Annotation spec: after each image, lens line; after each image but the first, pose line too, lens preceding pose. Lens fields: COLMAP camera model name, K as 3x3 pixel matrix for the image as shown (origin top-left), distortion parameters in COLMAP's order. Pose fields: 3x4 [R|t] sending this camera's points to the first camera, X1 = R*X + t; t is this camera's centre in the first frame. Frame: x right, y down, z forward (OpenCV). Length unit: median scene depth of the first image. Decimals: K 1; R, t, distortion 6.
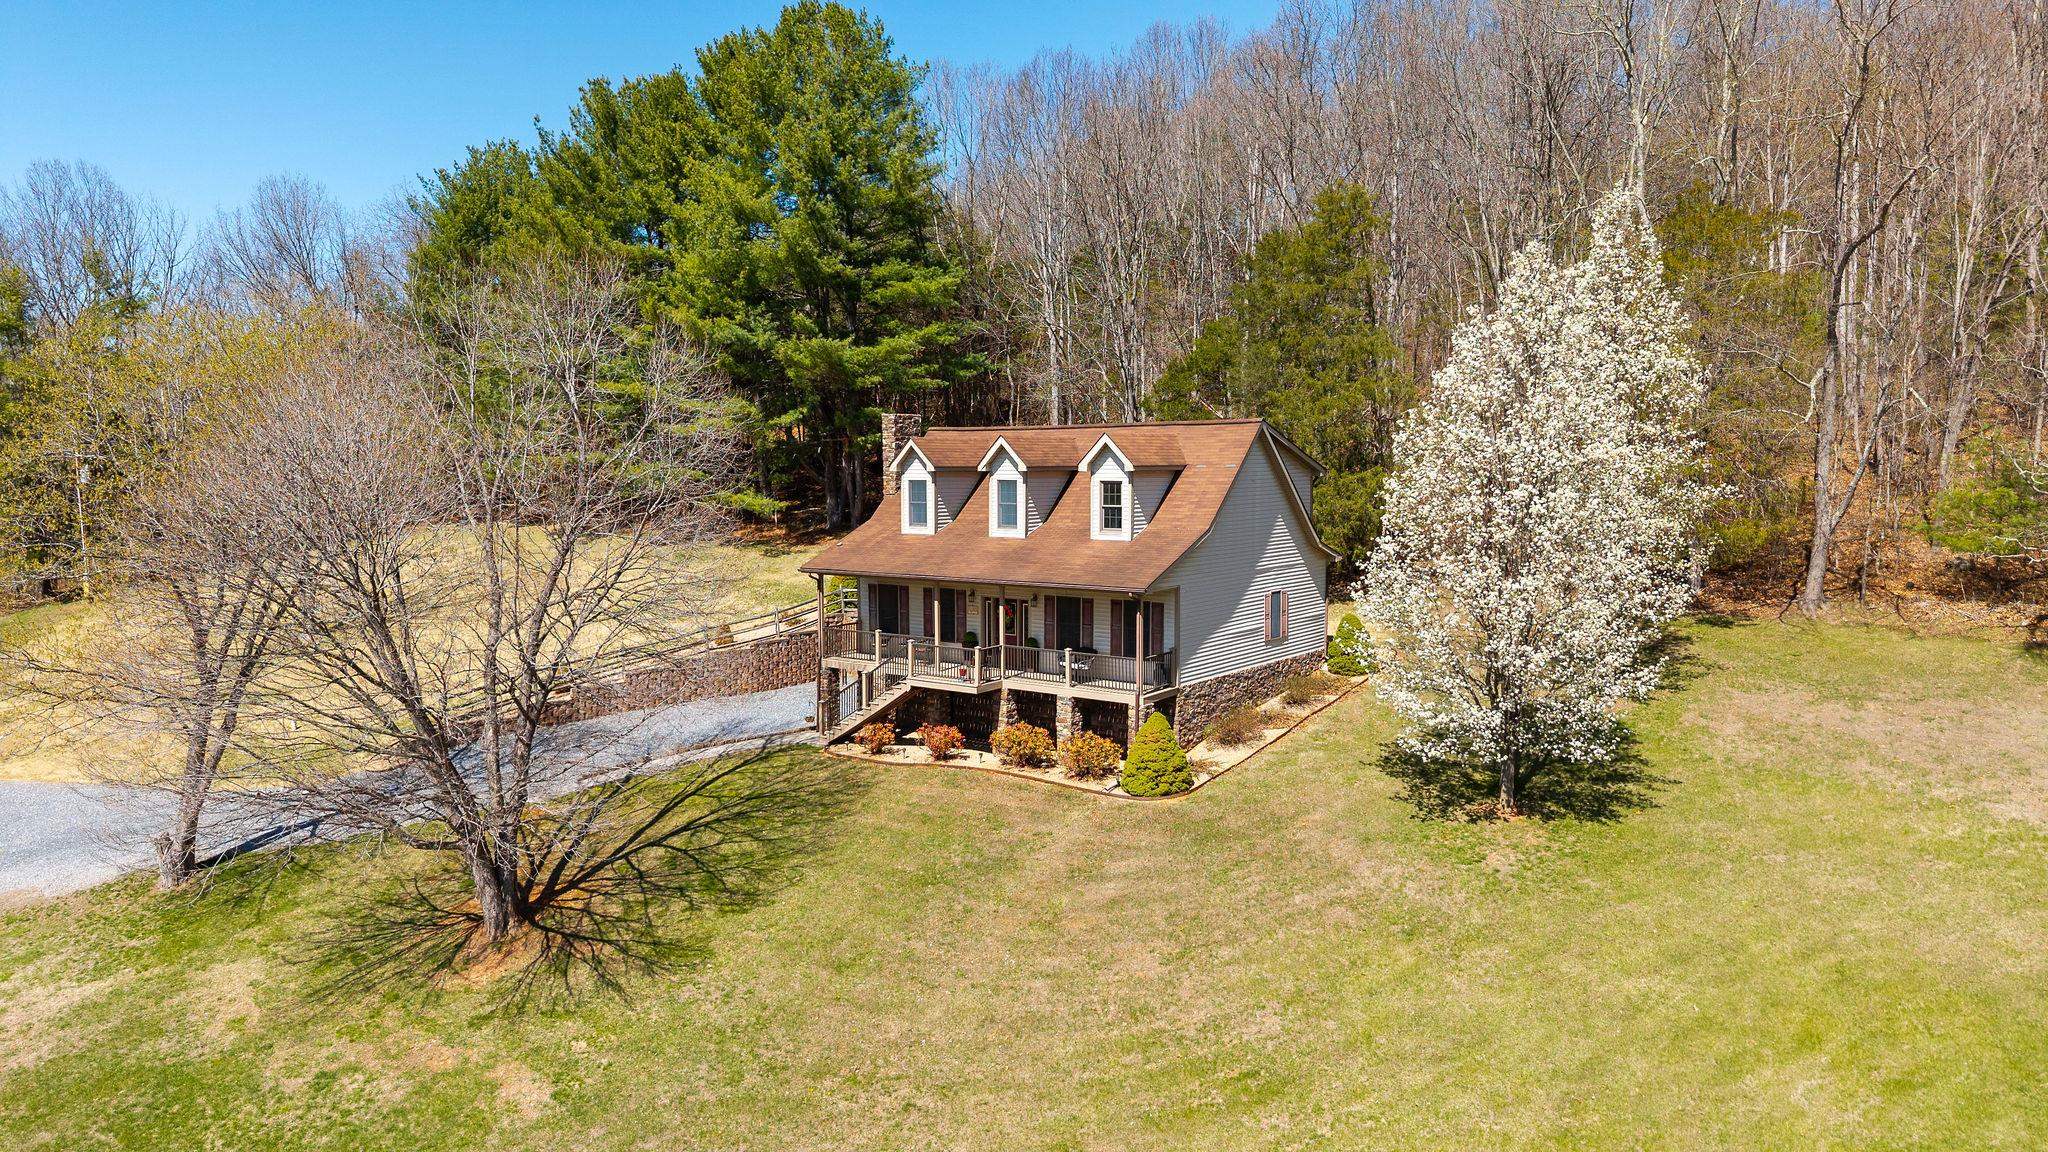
lens RADIAL K [[1377.7, 0, 1016.2], [0, 1377.7, 588.0], [0, 0, 1]] dist [0.008077, -0.013701]
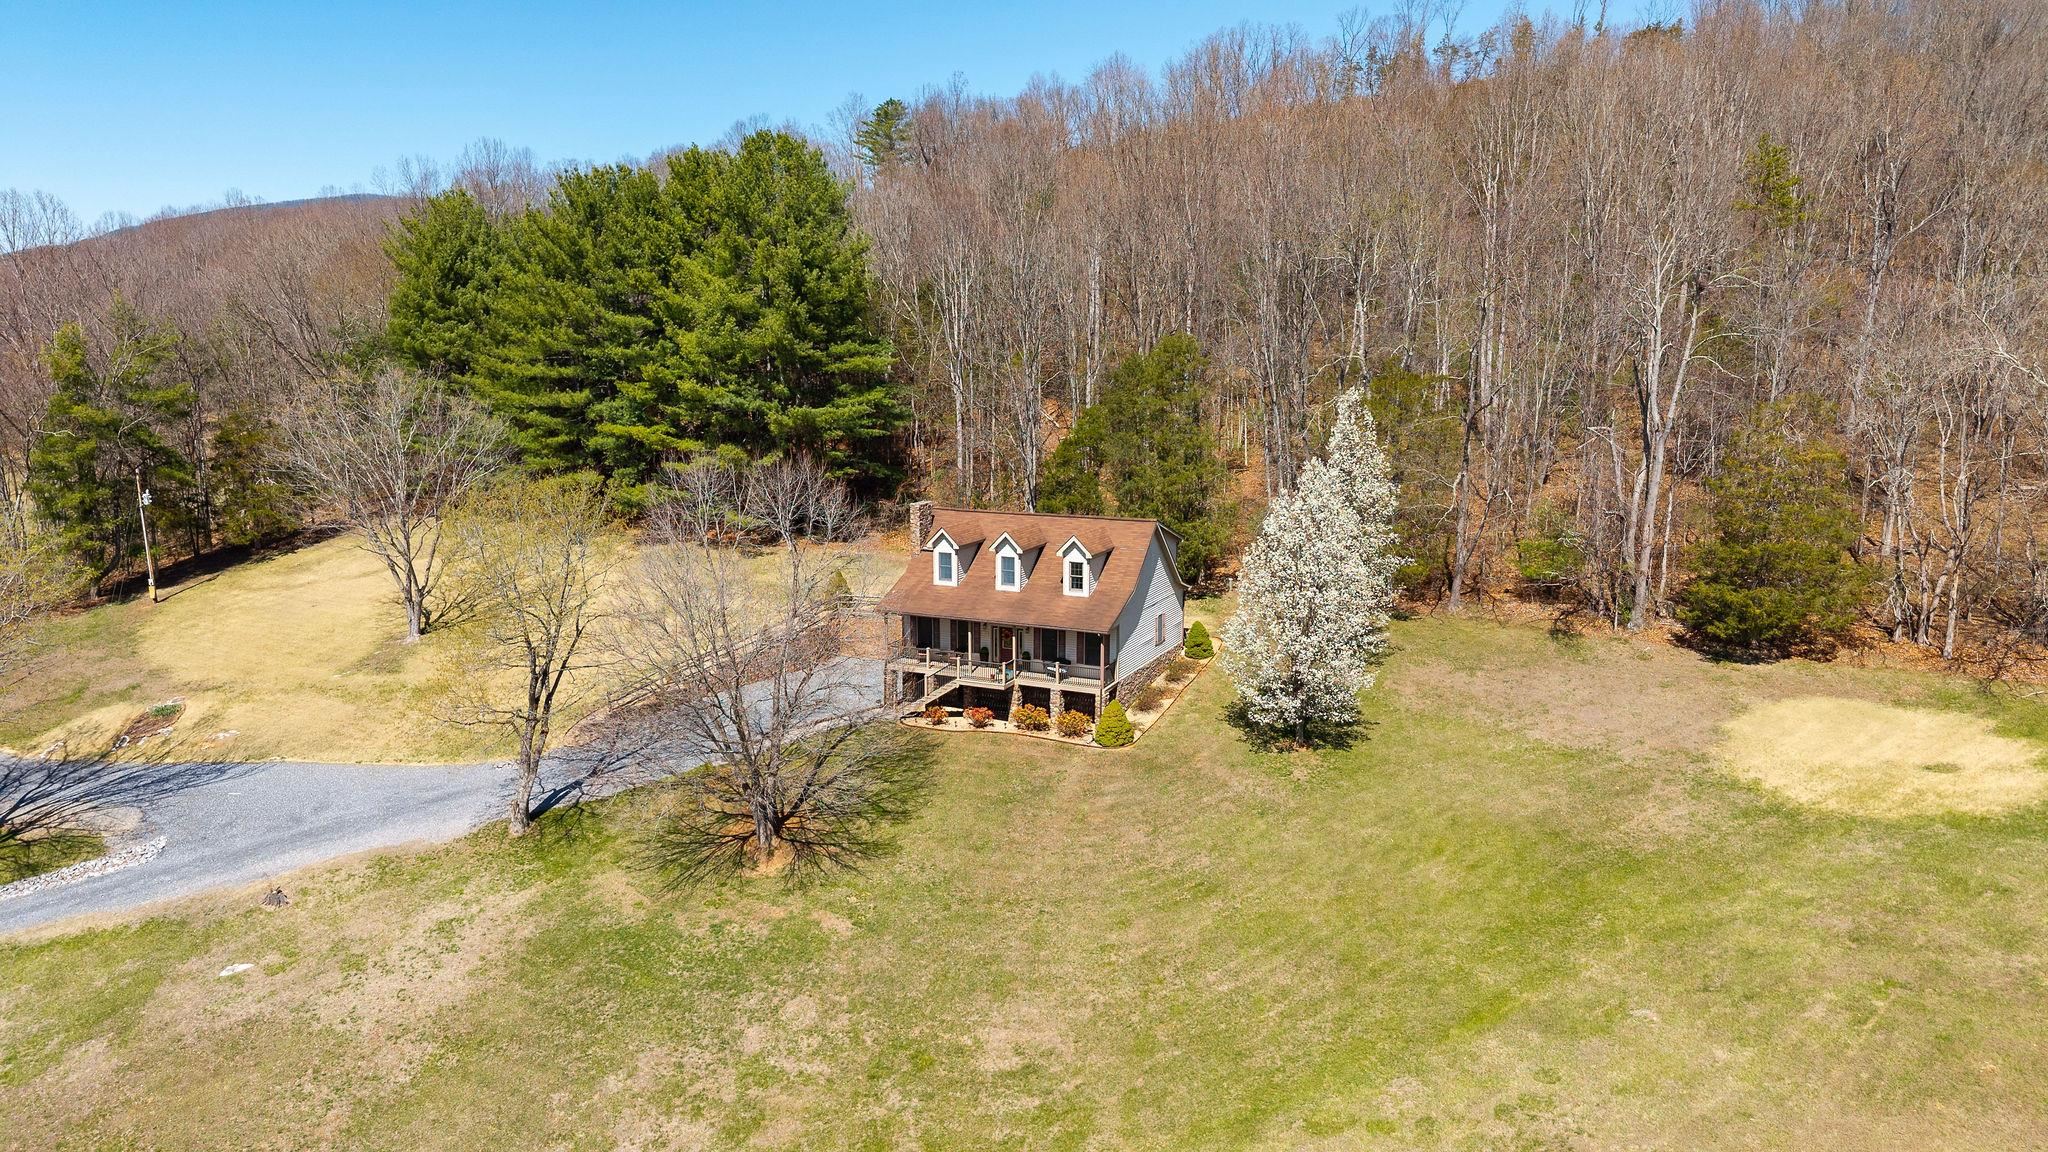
lens RADIAL K [[1377.7, 0, 1016.1], [0, 1377.7, 581.2], [0, 0, 1]] dist [0.008077, -0.013701]
pose [[0.980379, -0.033076, 0.194327, -0.362654], [0.016294, 0.996046, 0.087331, -0.219981], [-0.196447, -0.082451, 0.977042, -0.710565]]
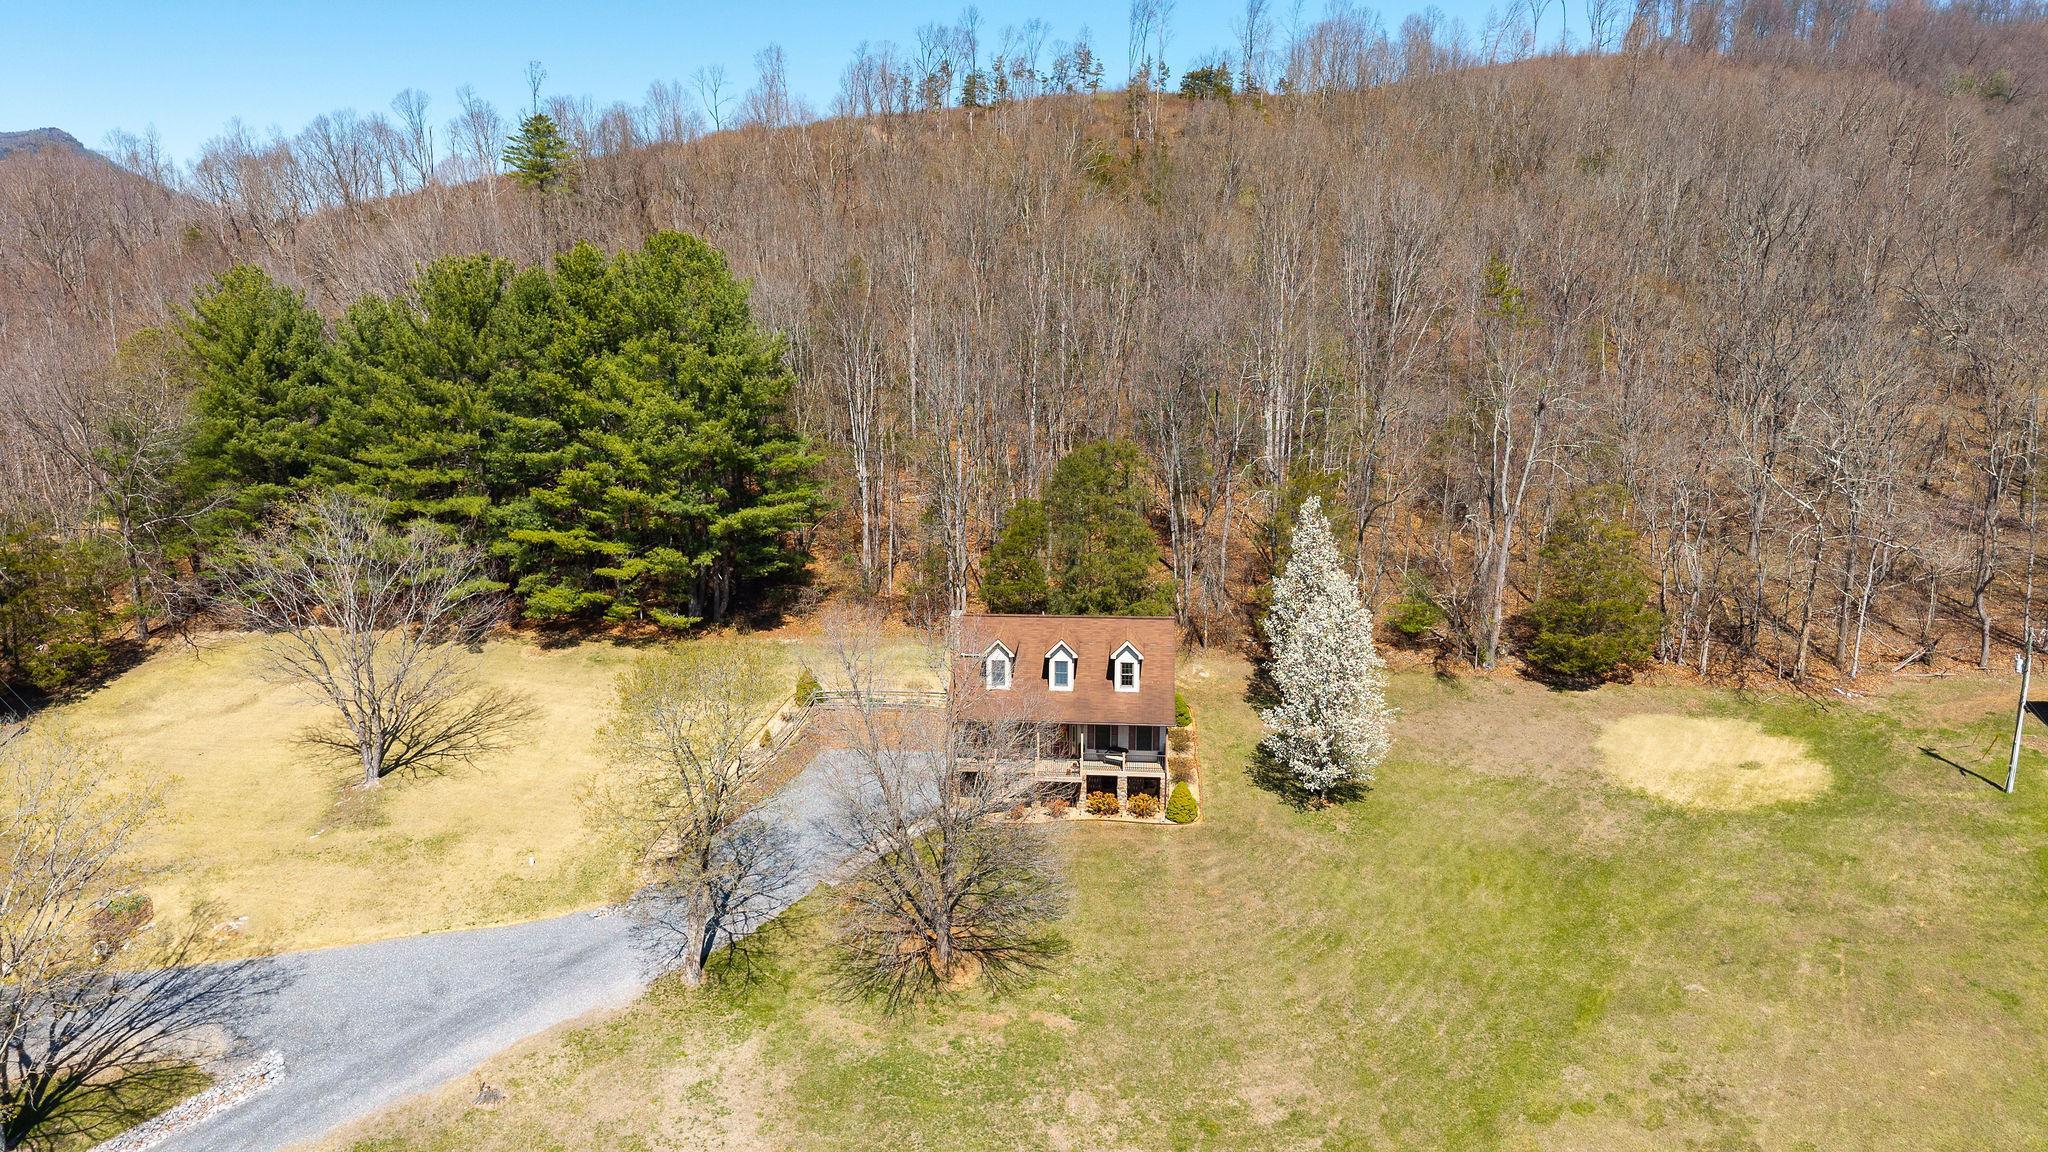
lens RADIAL K [[1377.7, 0, 1017.2], [0, 1377.7, 576.2], [0, 0, 1]] dist [0.008077, -0.013701]
pose [[0.846131, -0.103058, 0.522916, -1.162539], [0.047263, 0.991771, 0.118985, -0.477186], [-0.530875, -0.075962, 0.844039, -0.613831]]
